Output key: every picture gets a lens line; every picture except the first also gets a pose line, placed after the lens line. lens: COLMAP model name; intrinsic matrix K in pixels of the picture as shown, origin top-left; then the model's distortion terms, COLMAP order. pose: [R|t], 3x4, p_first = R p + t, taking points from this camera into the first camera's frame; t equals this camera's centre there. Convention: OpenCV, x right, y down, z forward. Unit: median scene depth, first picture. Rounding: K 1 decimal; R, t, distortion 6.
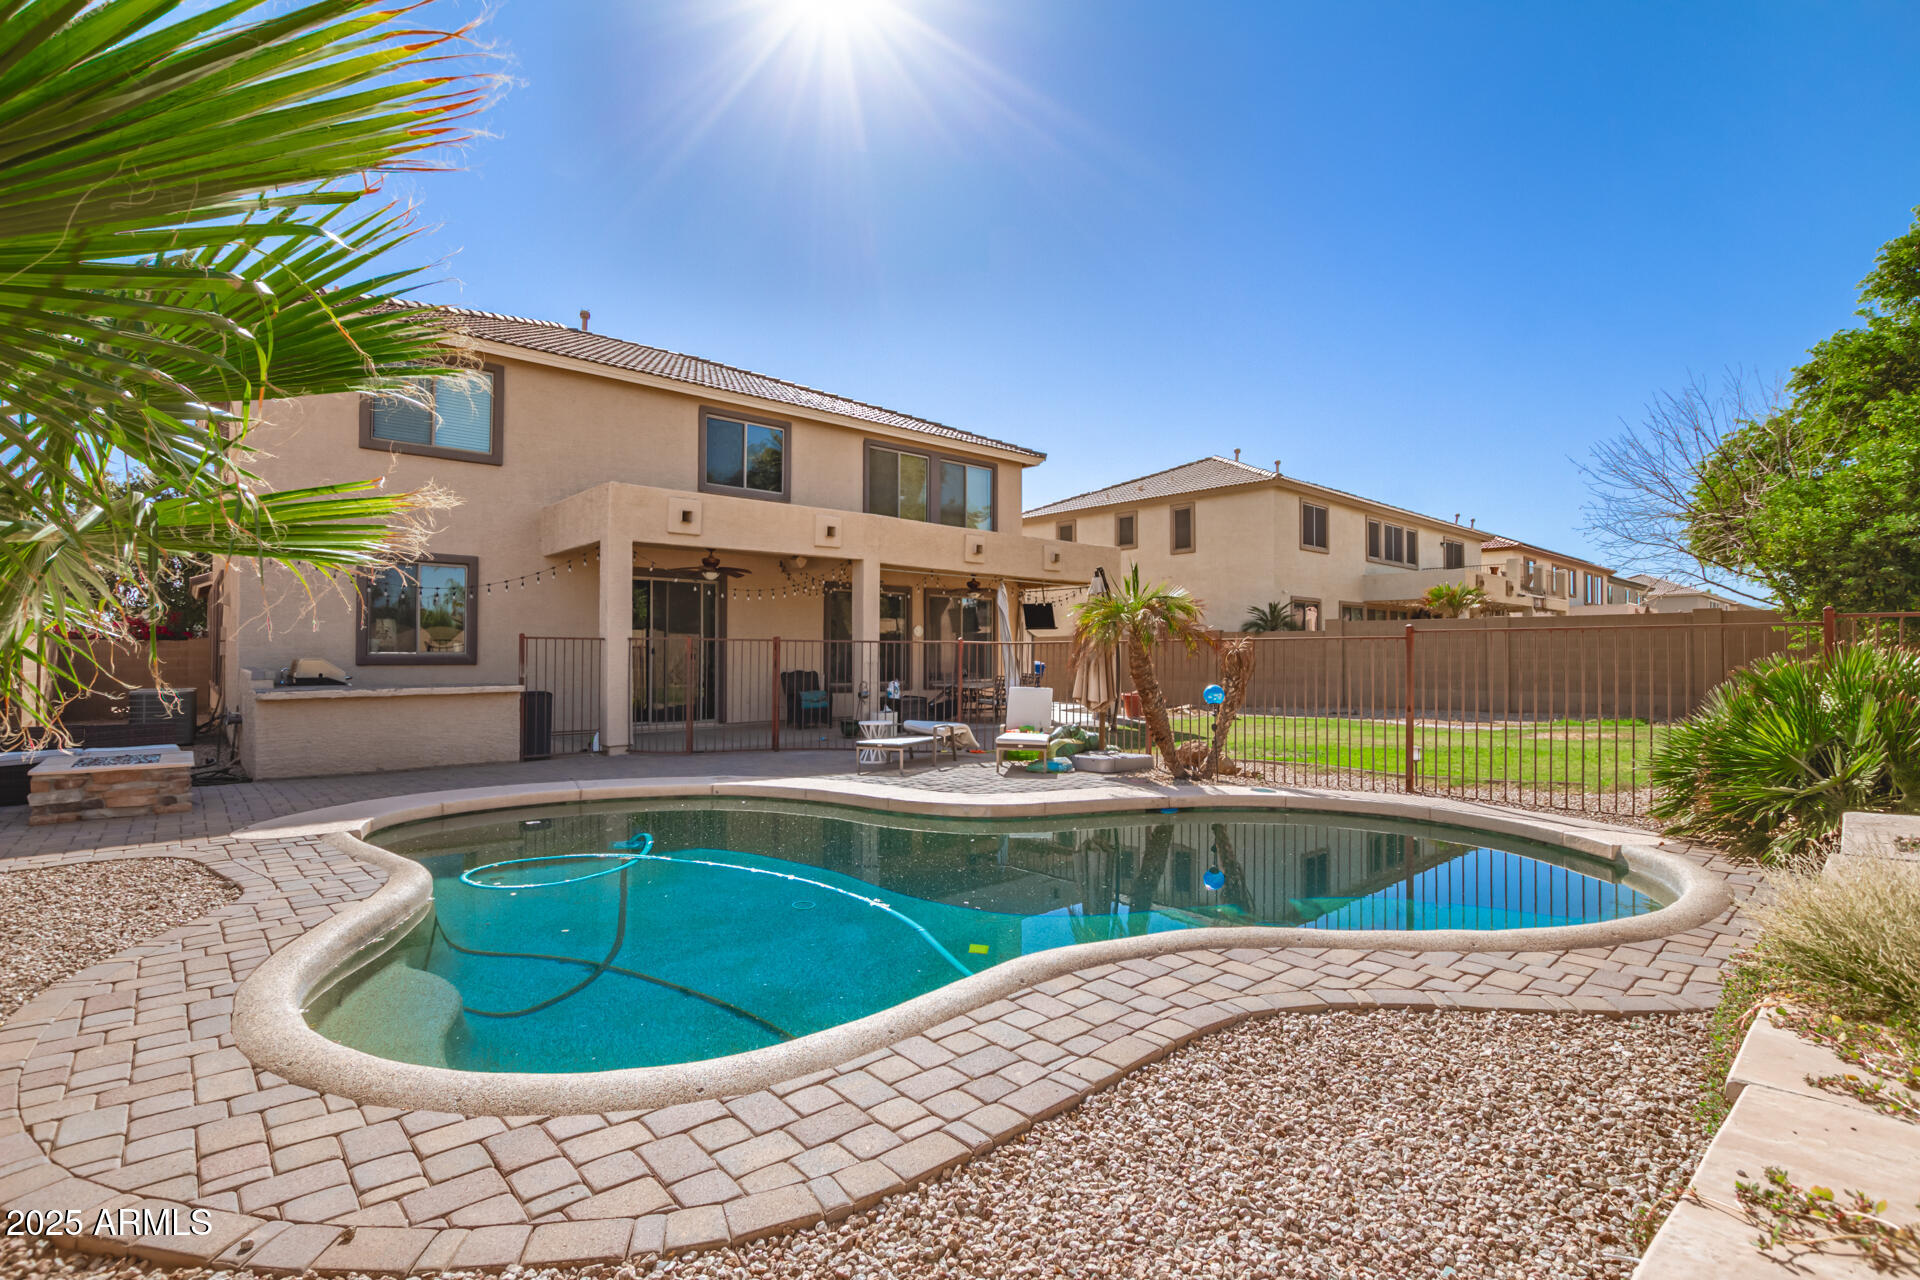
lens RADIAL K [[885.0, 0, 954.6], [0, 885.0, 647.5], [0, 0, 1]] dist [0.000699, -0.001709]
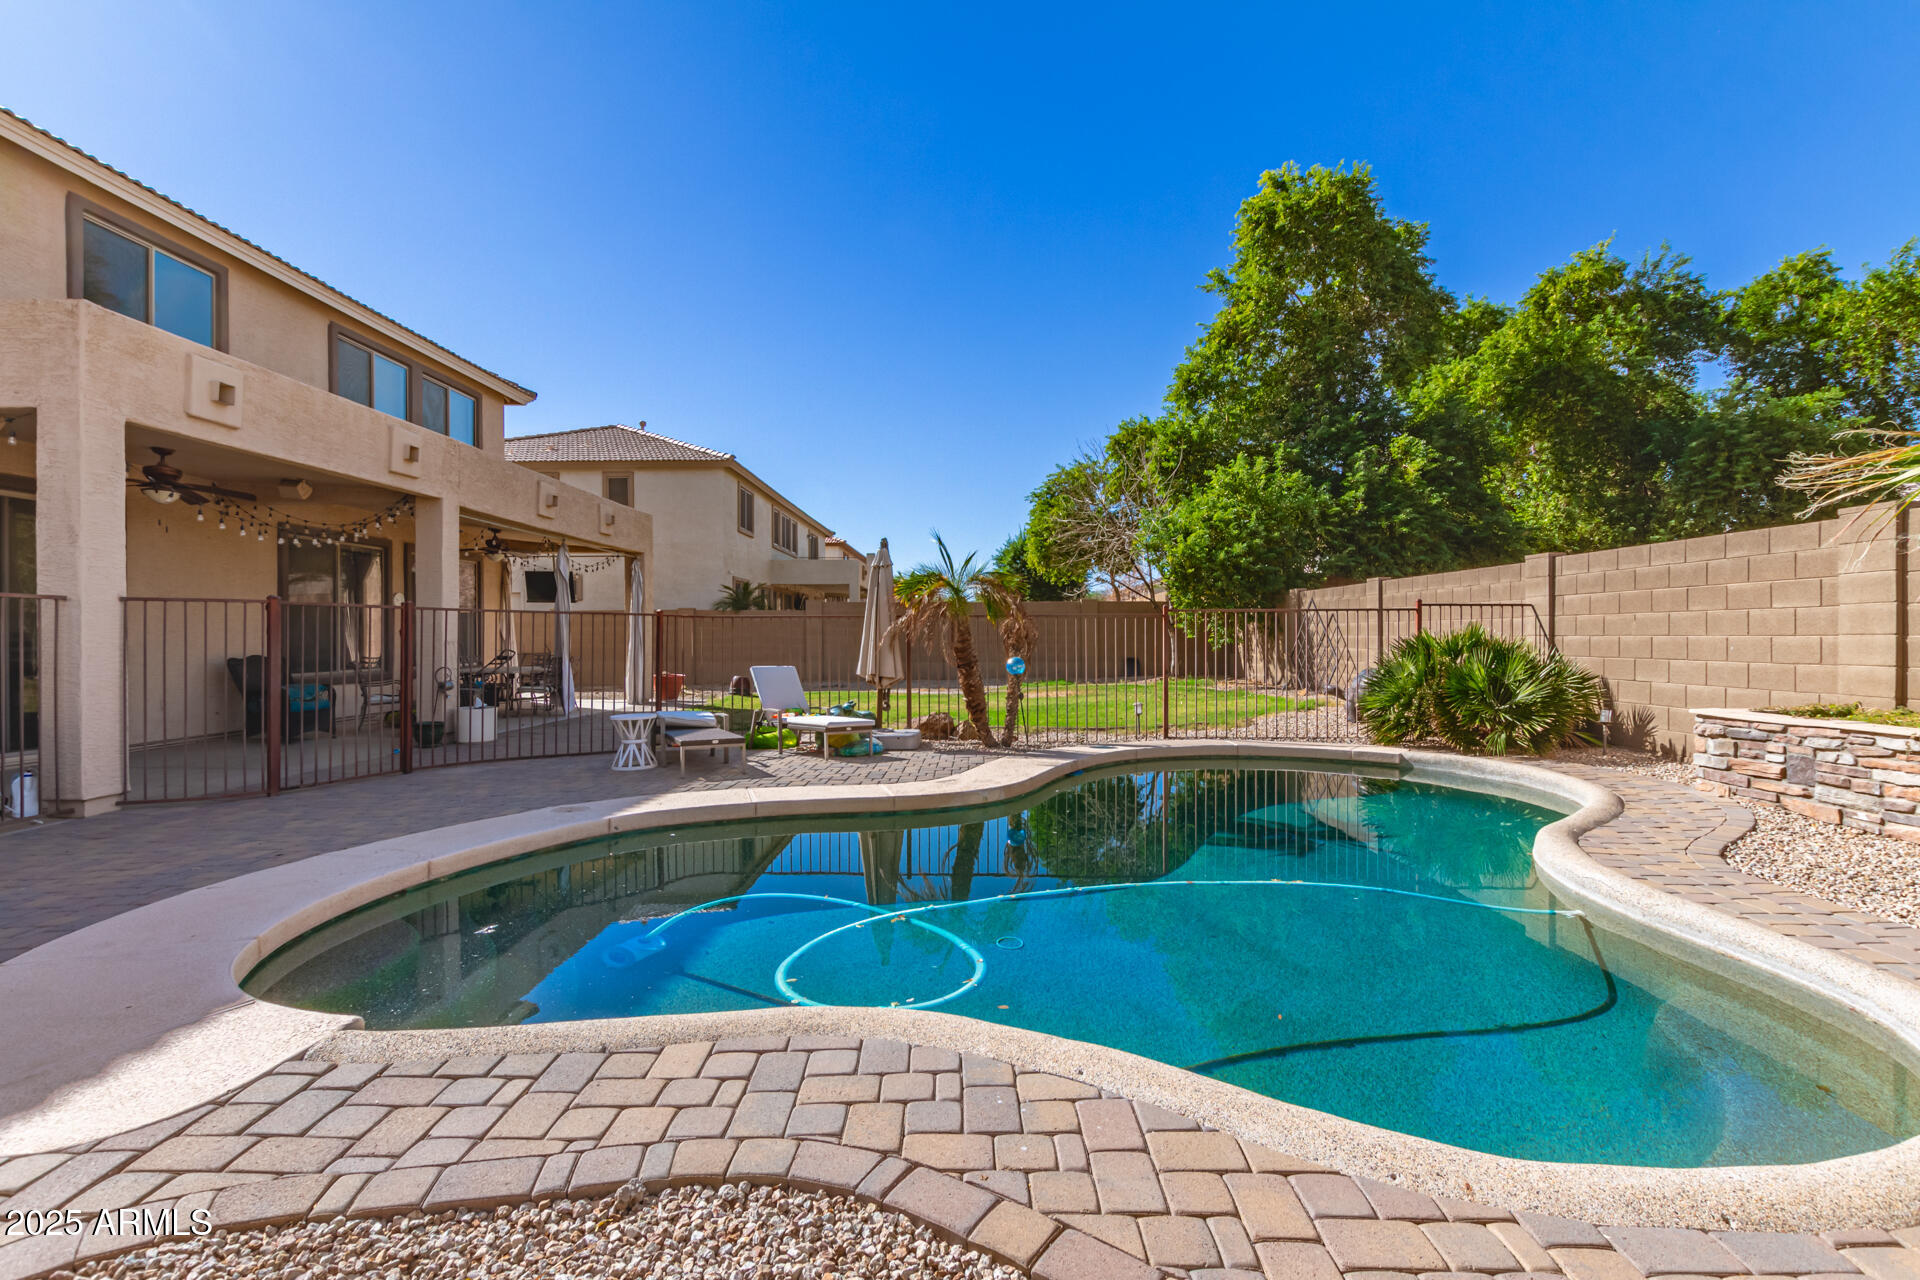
lens RADIAL K [[885.0, 0, 951.9], [0, 885.0, 633.7], [0, 0, 1]] dist [0.000699, -0.001709]
pose [[0.684542, -0.001181, 0.728972, -0.272964], [-0.001743, 0.999993, 0.003257, 0.005776], [-0.728971, -0.003500, 0.684535, 0.164795]]
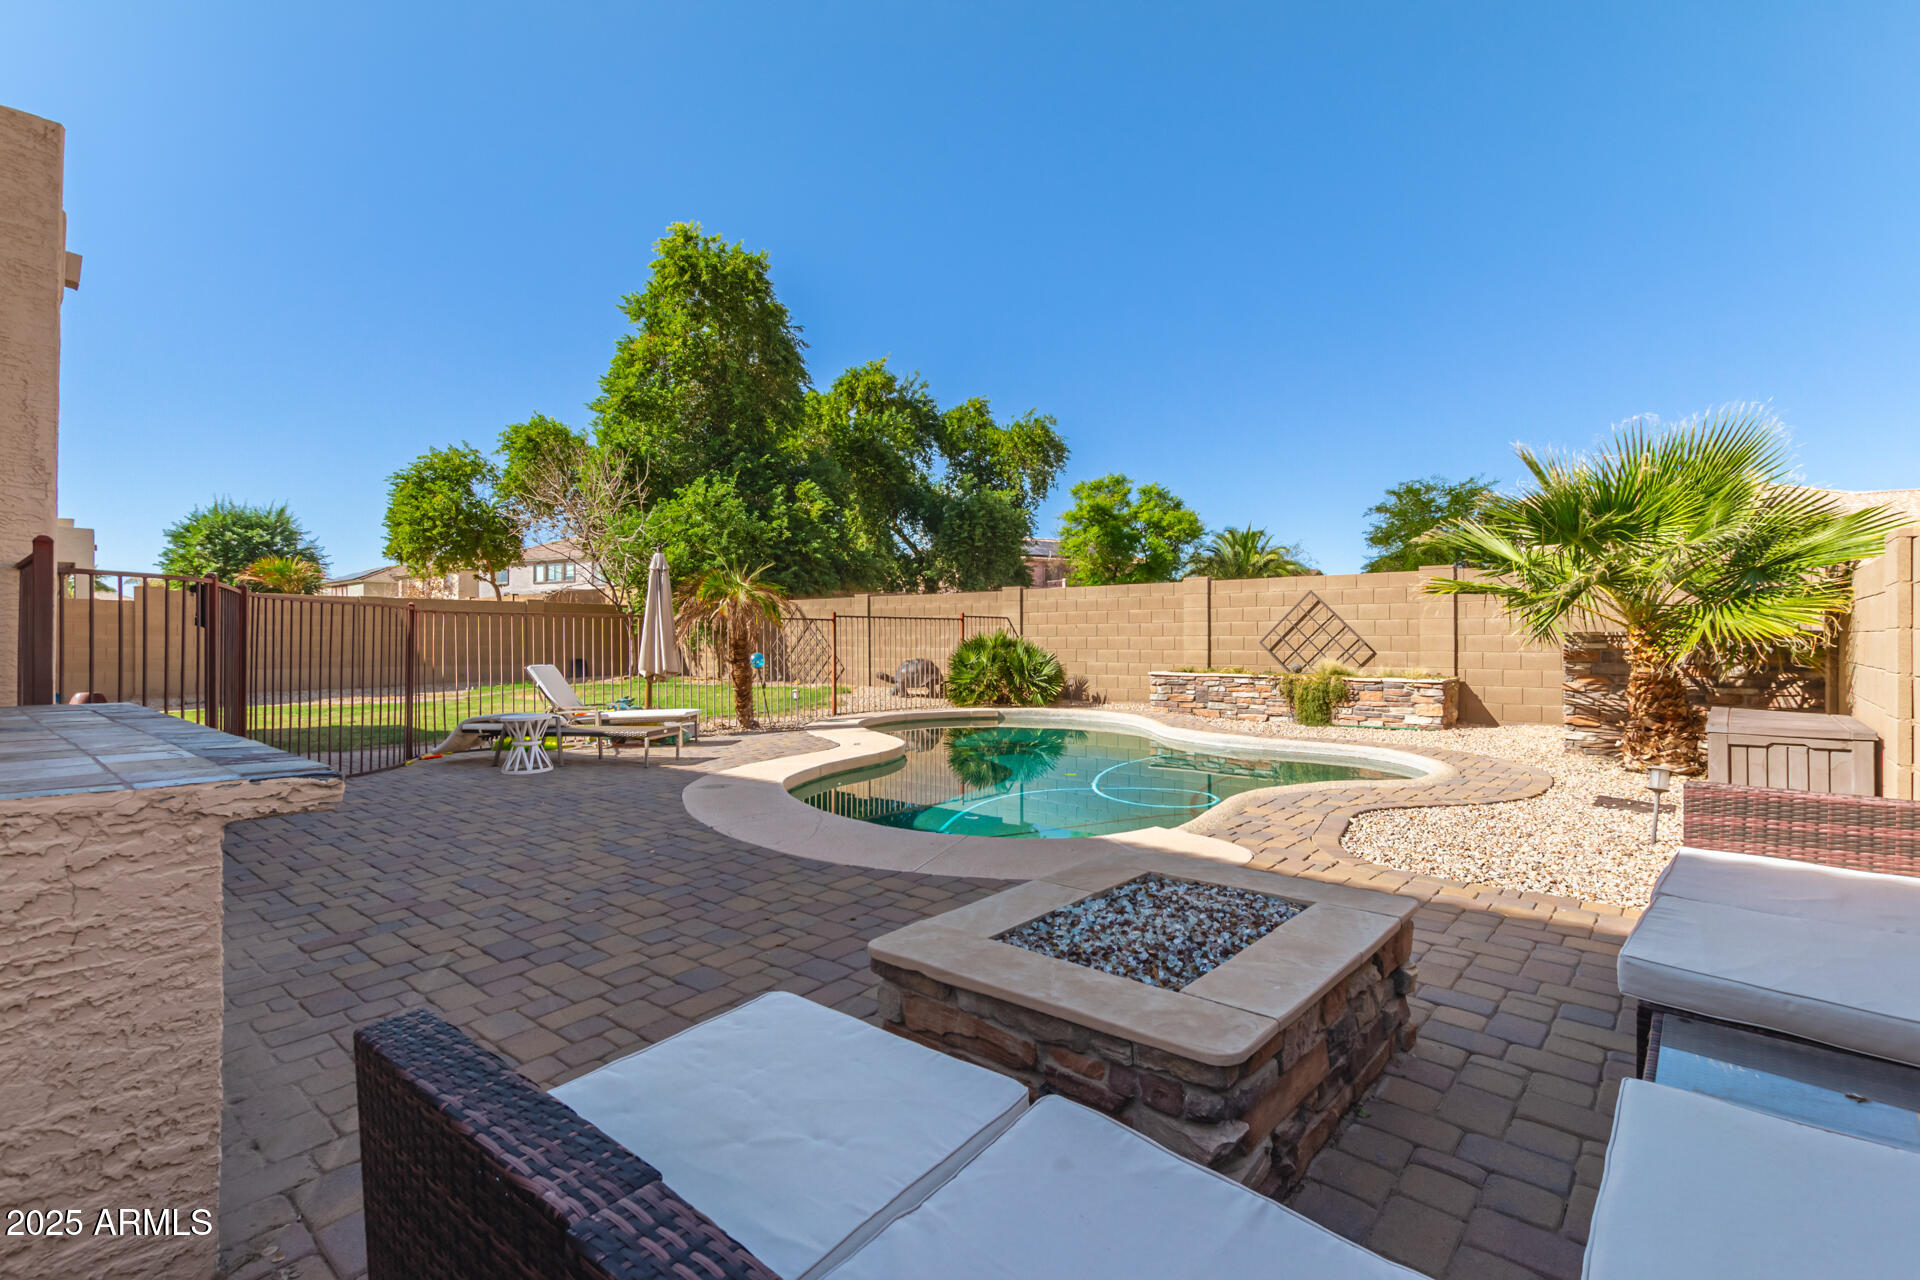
lens RADIAL K [[885.0, 0, 966.1], [0, 885.0, 636.7], [0, 0, 1]] dist [0.000699, -0.001709]
pose [[-0.137422, 0.001313, 0.990512, -0.495568], [-0.006852, 0.999974, -0.002276, 0.010289], [-0.990489, -0.007099, -0.137410, 0.430018]]
